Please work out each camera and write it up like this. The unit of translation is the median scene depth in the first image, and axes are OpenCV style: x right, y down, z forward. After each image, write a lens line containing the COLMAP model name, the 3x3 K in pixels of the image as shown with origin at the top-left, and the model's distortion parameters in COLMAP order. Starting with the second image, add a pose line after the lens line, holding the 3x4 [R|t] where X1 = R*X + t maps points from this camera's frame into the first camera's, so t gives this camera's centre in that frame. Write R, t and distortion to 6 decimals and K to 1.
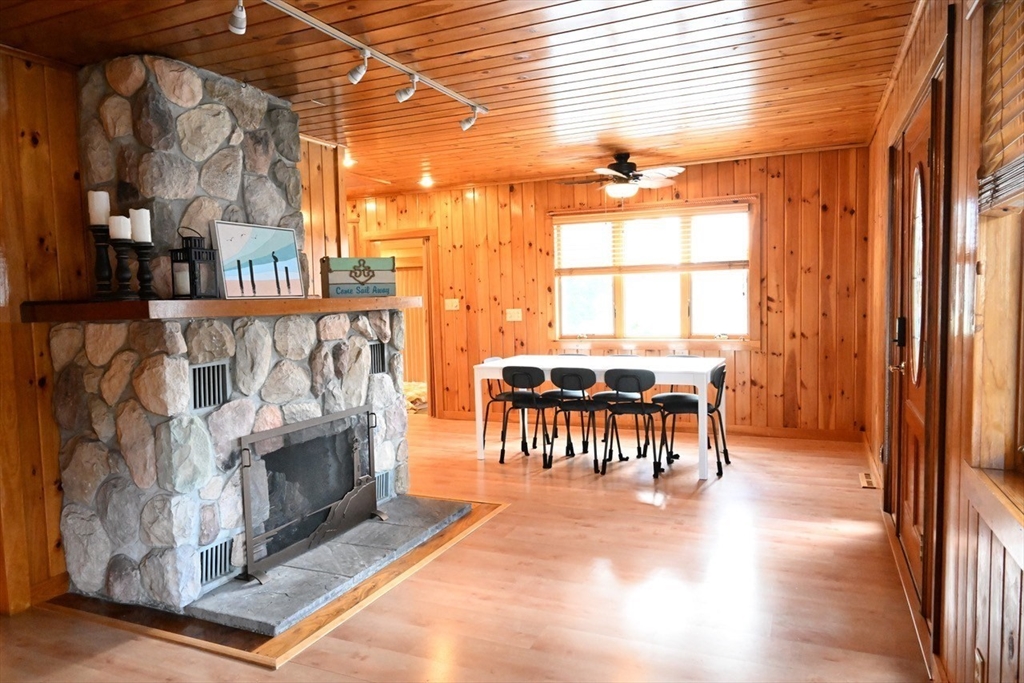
lens RADIAL K [[677.2, 0, 512.0], [0, 677.2, 341.5], [0, 0, 1]] dist [-0.000307, 0.000083]
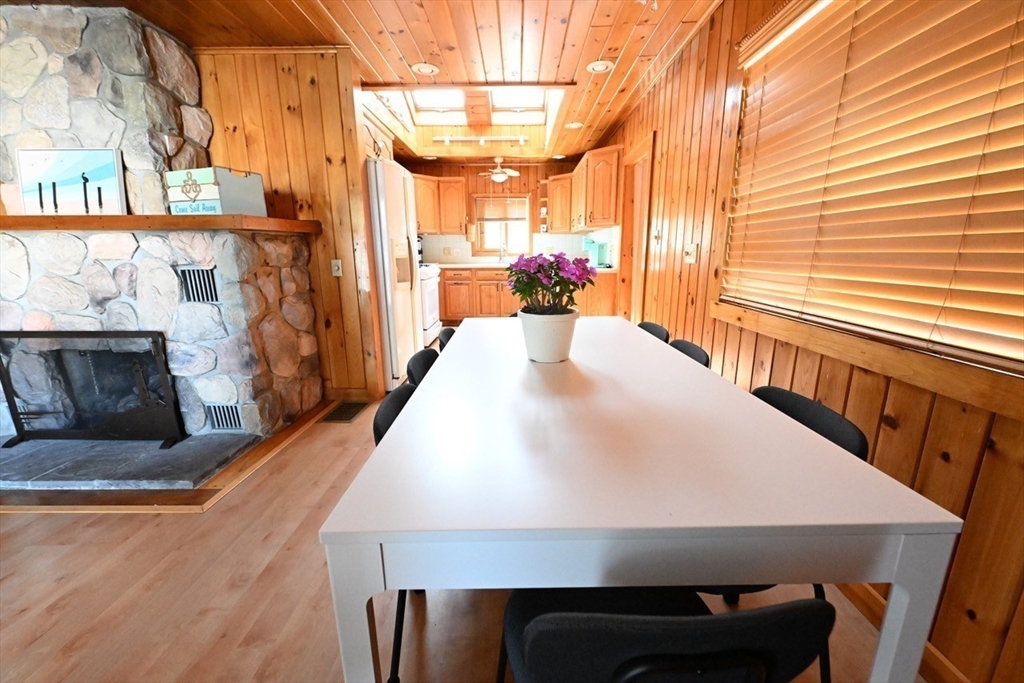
lens RADIAL K [[401.4, 0, 514.3], [0, 401.4, 344.7], [0, 0, 1]] dist [-0.000641, -0.000223]
pose [[0.398947, 0.225309, -0.888863, 0.553209], [-0.063666, 0.973810, 0.218267, -0.048860], [0.914761, -0.030487, 0.402843, 1.370603]]
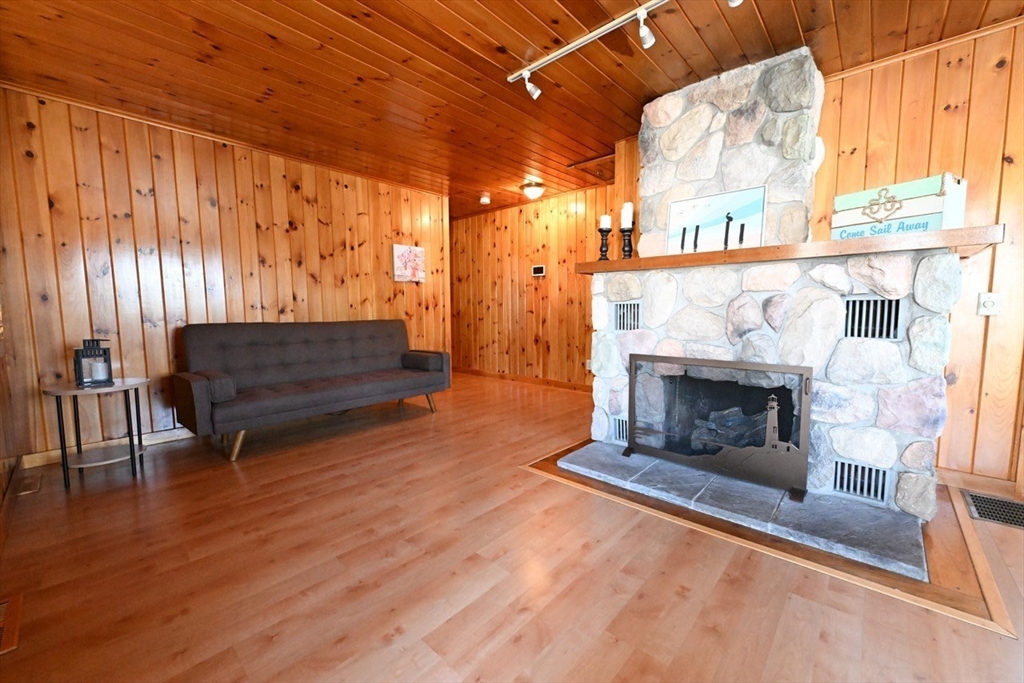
lens RADIAL K [[401.4, 0, 514.3], [0, 401.4, 344.7], [0, 0, 1]] dist [-0.000641, -0.000223]
pose [[-0.310415, 0.108575, -0.944380, 0.425893], [-0.049035, 0.990304, 0.129973, 0.018535], [0.949336, 0.086653, -0.302081, 0.883706]]
